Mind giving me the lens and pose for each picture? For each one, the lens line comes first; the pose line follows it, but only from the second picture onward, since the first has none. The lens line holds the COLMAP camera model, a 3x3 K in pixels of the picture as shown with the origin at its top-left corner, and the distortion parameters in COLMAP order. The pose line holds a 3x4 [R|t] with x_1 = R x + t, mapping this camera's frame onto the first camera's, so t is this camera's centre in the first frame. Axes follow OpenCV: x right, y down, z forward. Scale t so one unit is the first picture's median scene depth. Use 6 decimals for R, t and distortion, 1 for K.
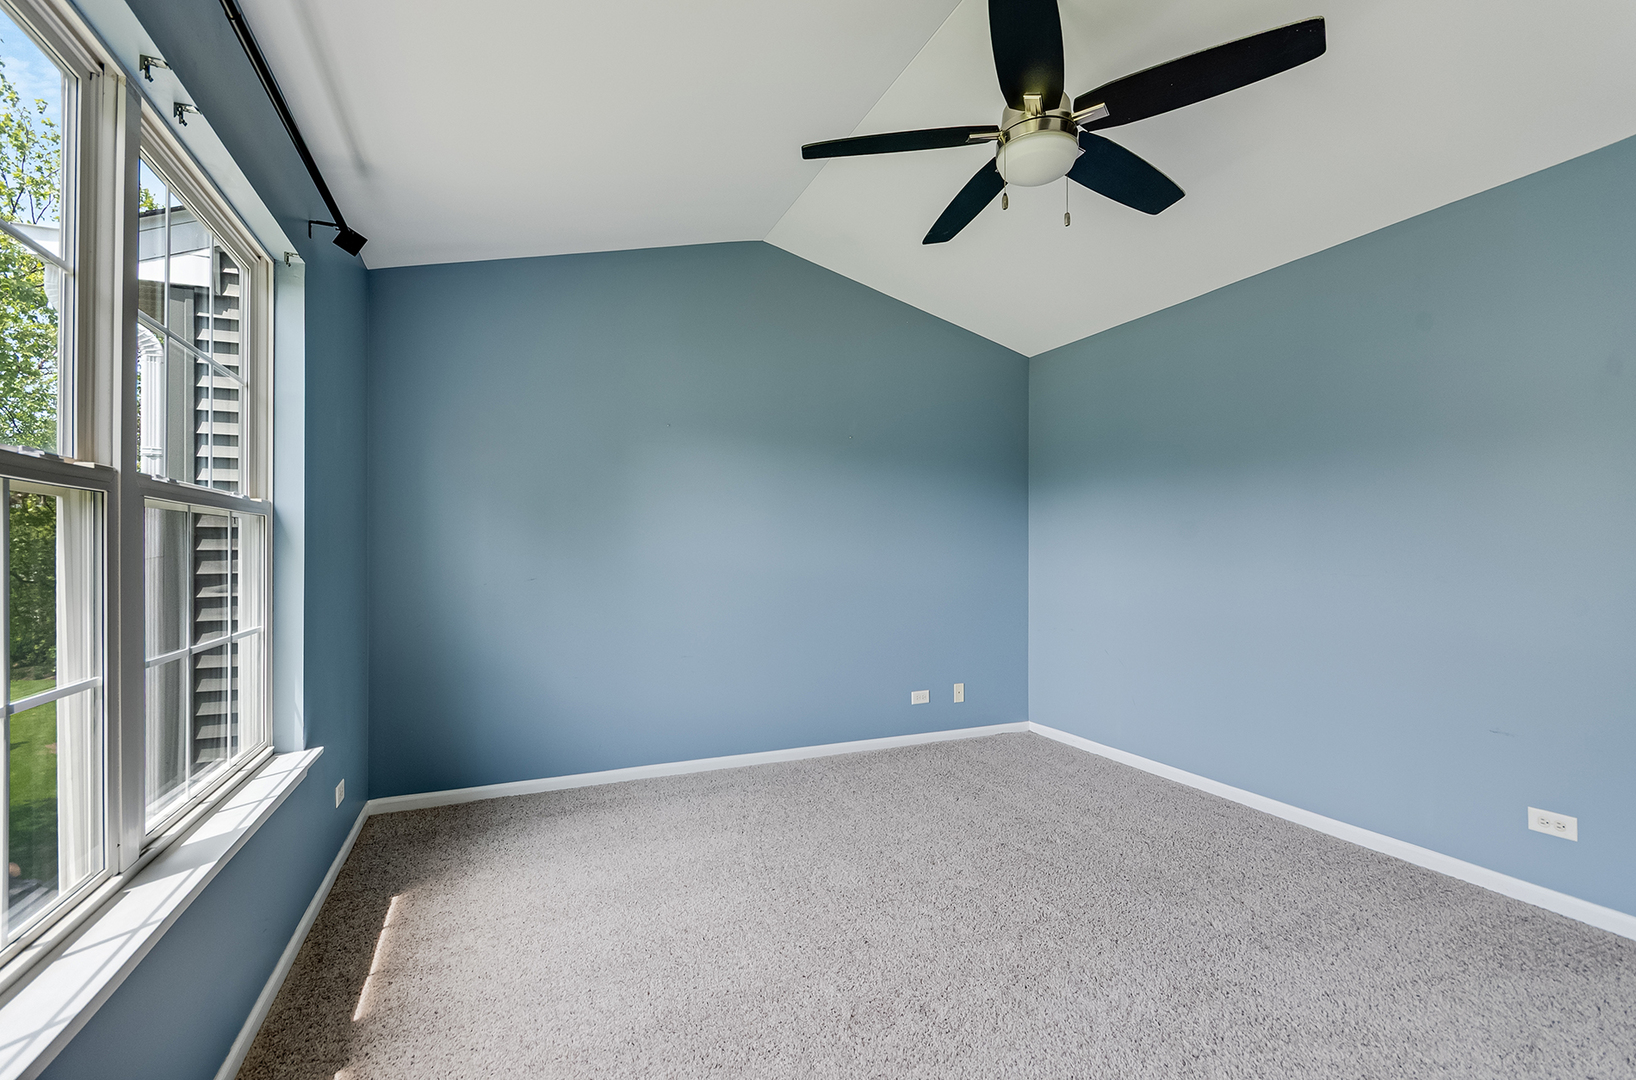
lens RADIAL K [[721.6, 0, 818.9], [0, 721.6, 543.4], [0, 0, 1]] dist [0.002572, 0.000307]
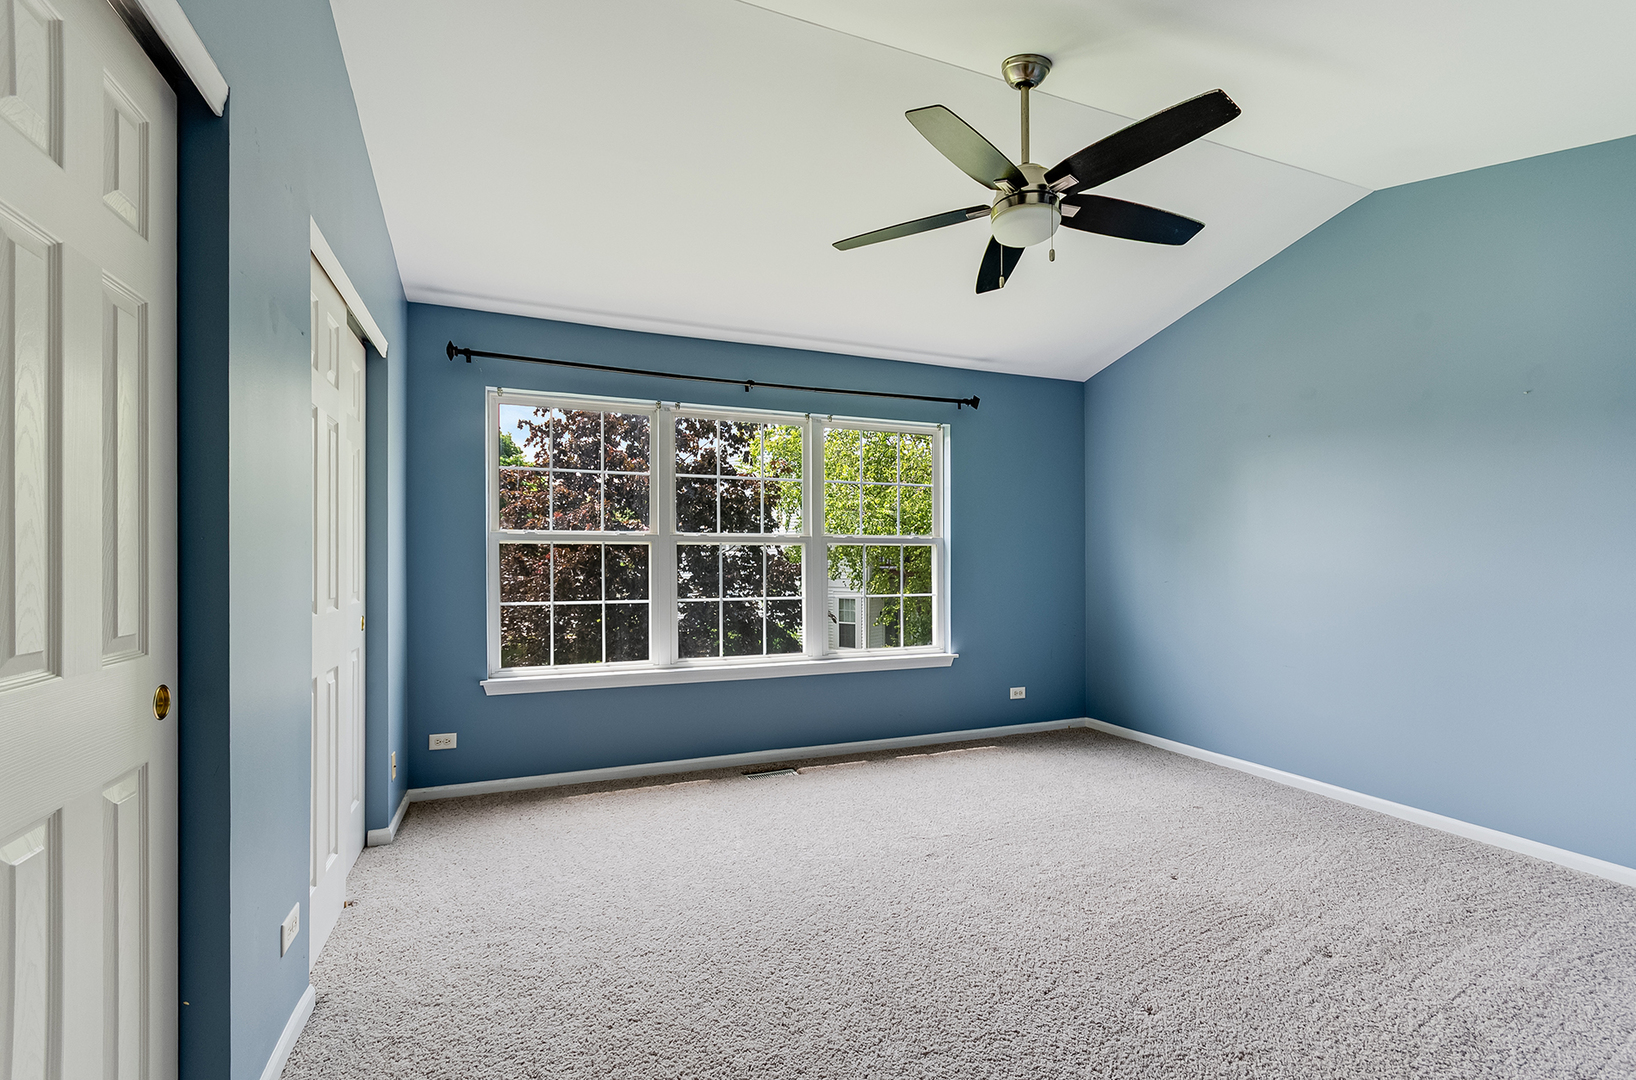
lens RADIAL K [[721.6, 0, 814.1], [0, 721.6, 553.6], [0, 0, 1]] dist [0.002572, 0.000307]
pose [[-0.031285, -0.005357, -0.999496, 0.932250], [0.013049, 0.999898, -0.005767, -0.002063], [0.999425, -0.013223, -0.031212, 0.432044]]
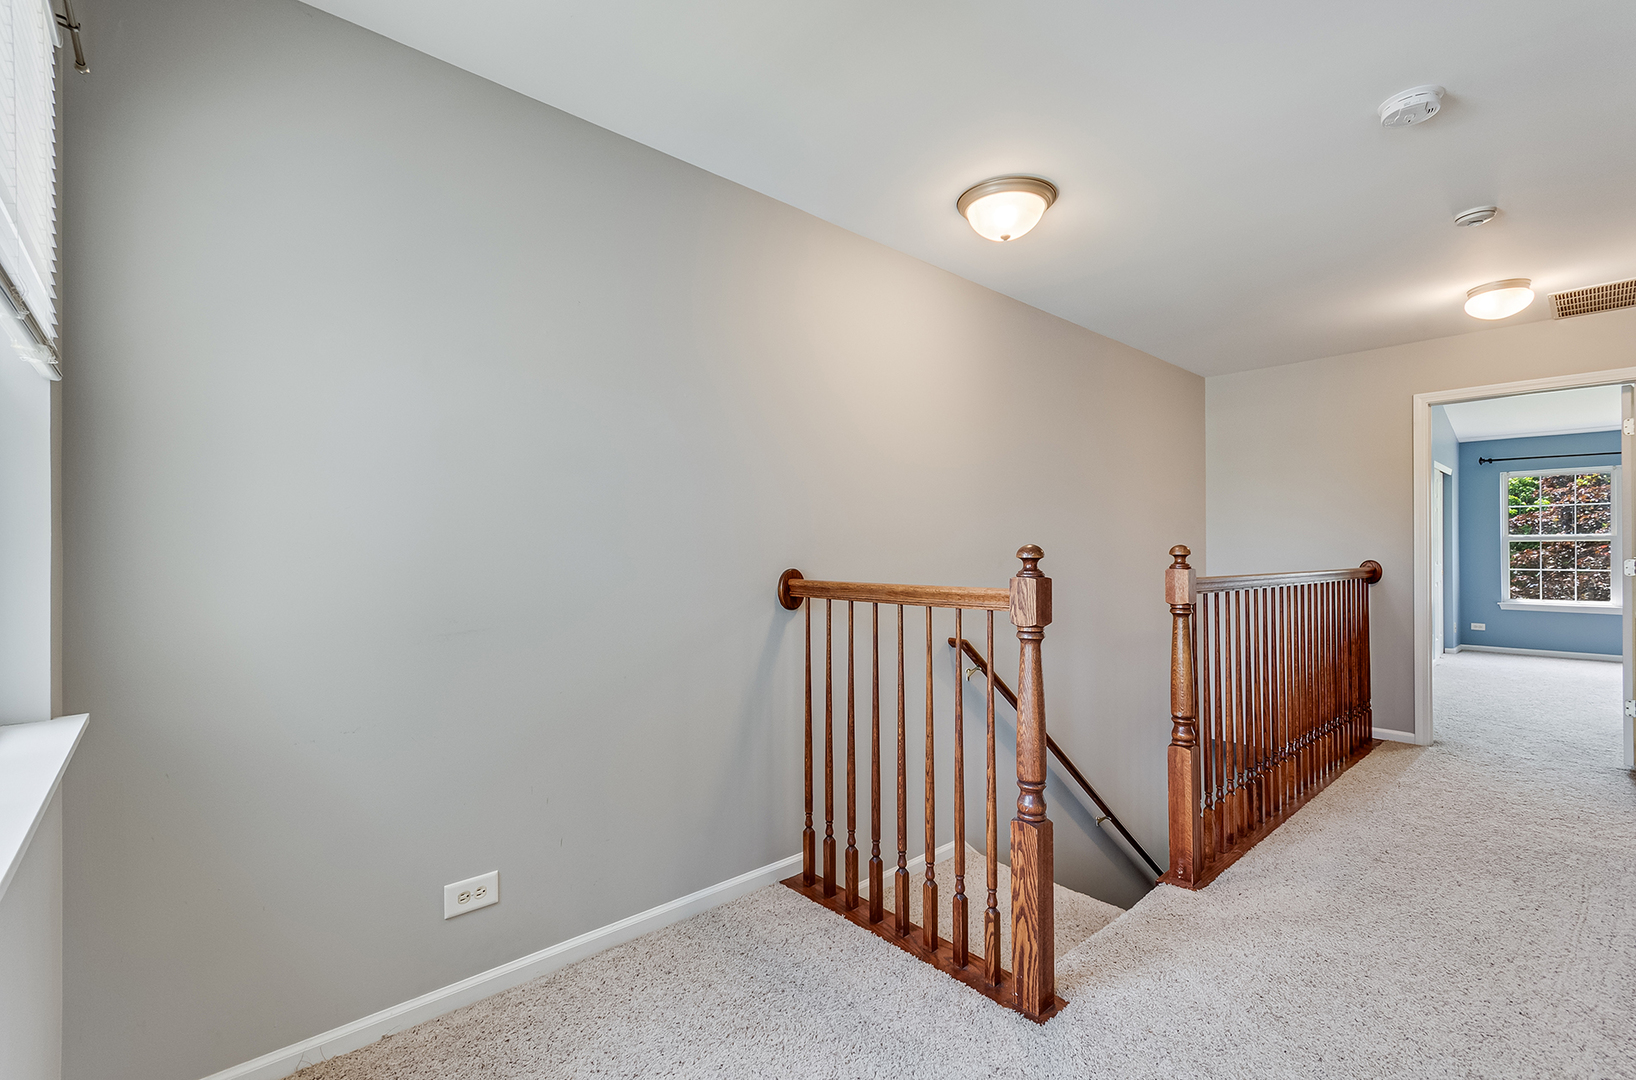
lens RADIAL K [[721.6, 0, 812.1], [0, 721.6, 550.6], [0, 0, 1]] dist [0.002572, 0.000307]
pose [[-0.950084, 0.004145, -0.311968, 2.623000], [0.008072, 0.999904, -0.011296, 0.005772], [0.311891, -0.013250, -0.950025, 1.382121]]
